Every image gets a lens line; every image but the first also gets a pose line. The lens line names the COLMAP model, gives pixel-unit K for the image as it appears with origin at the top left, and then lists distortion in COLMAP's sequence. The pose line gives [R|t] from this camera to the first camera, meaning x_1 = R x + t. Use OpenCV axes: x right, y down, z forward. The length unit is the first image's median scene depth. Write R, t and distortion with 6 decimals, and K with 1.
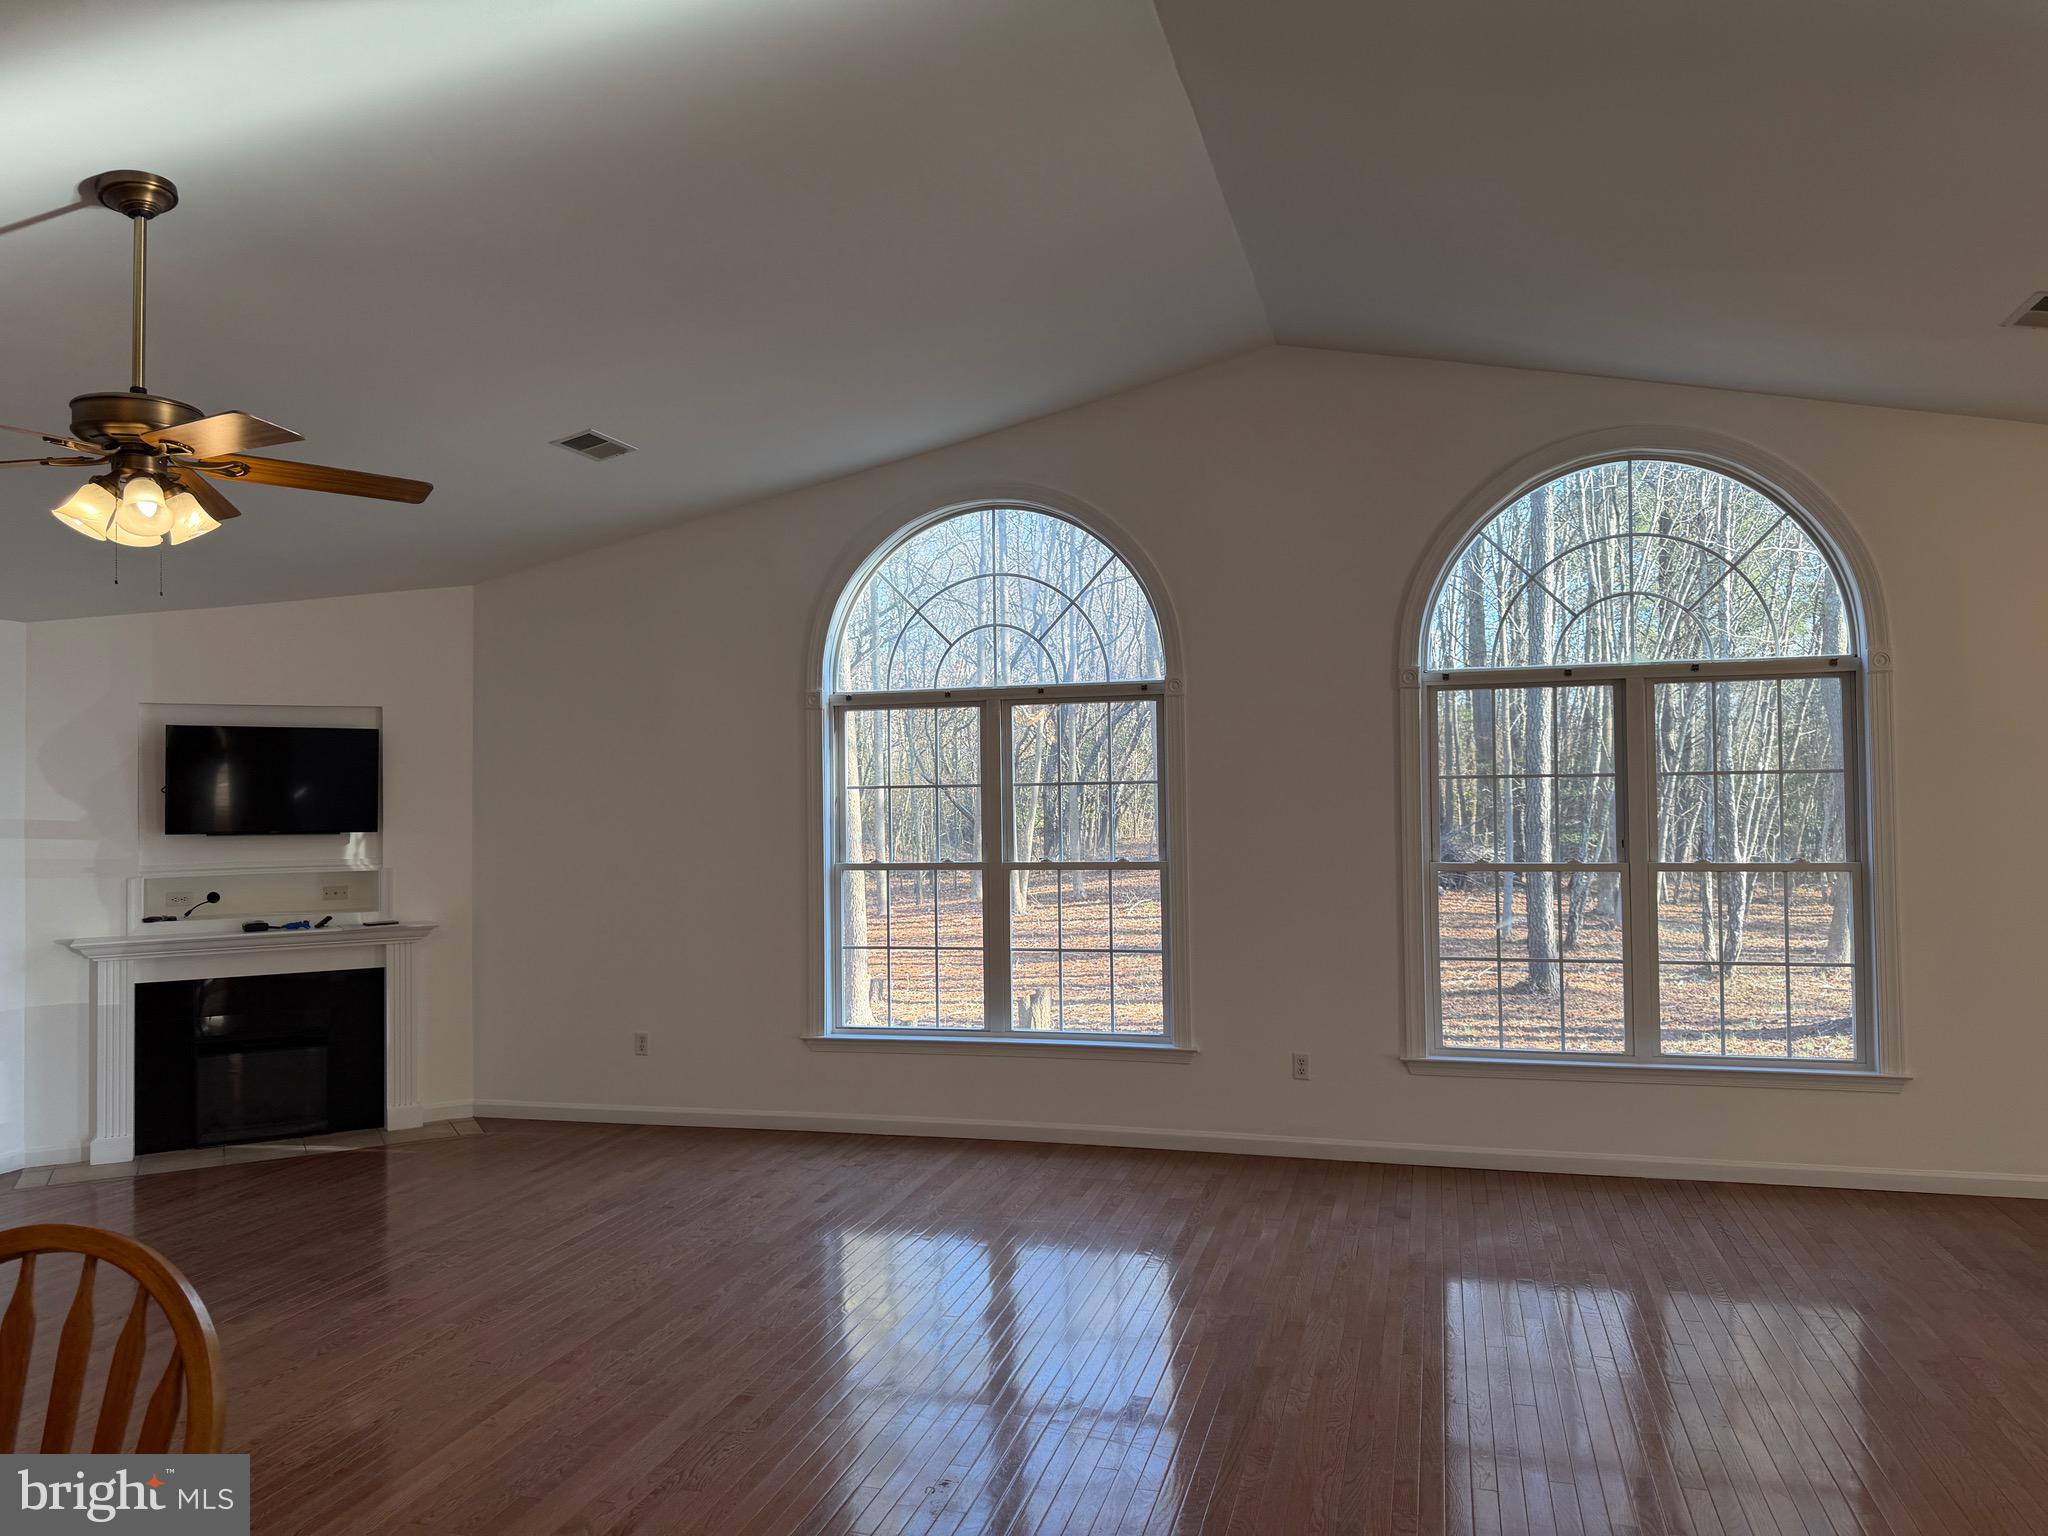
lens RADIAL K [[1452.6, 0, 1051.0], [0, 1452.6, 771.5], [0, 0, 1]] dist [0.058165, -0.092241]
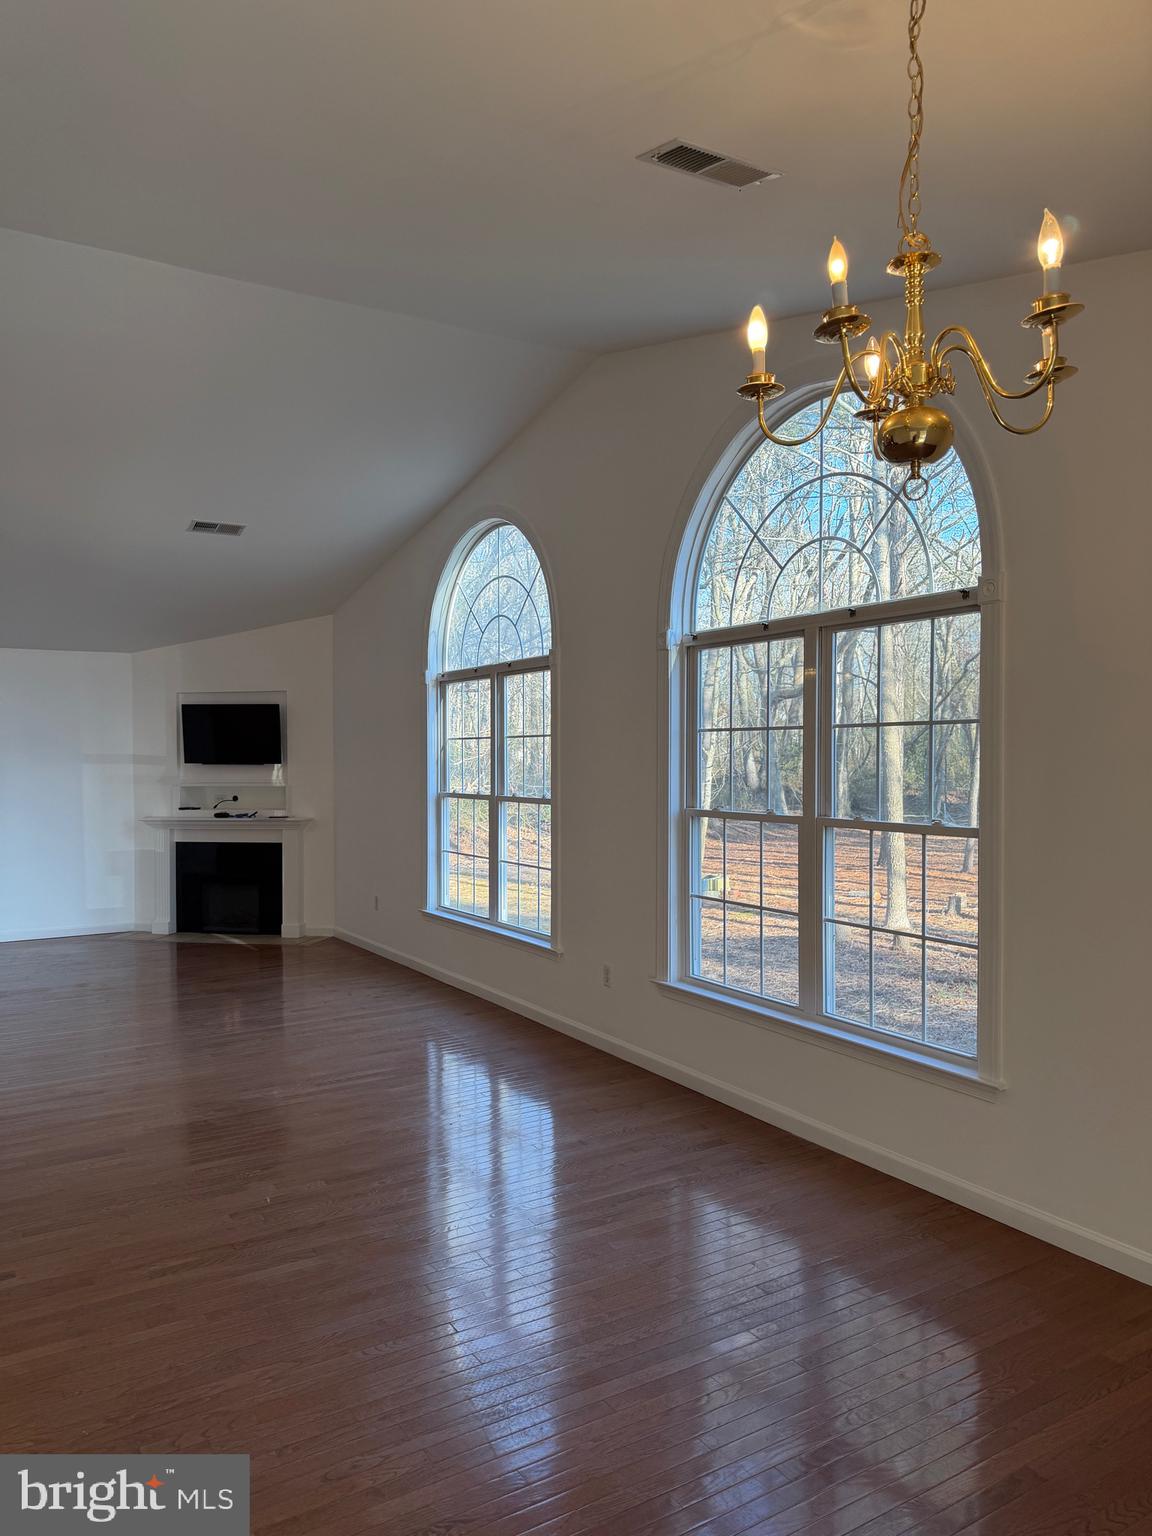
lens RADIAL K [[1089.5, 0, 577.9], [0, 1089.5, 775.8], [0, 0, 1]] dist [0.058165, -0.092241]
pose [[0.722769, 0.024430, -0.690657, 0.718548], [0.008799, 0.998969, 0.044545, 0.000891], [0.691033, -0.038273, 0.721809, 0.332031]]
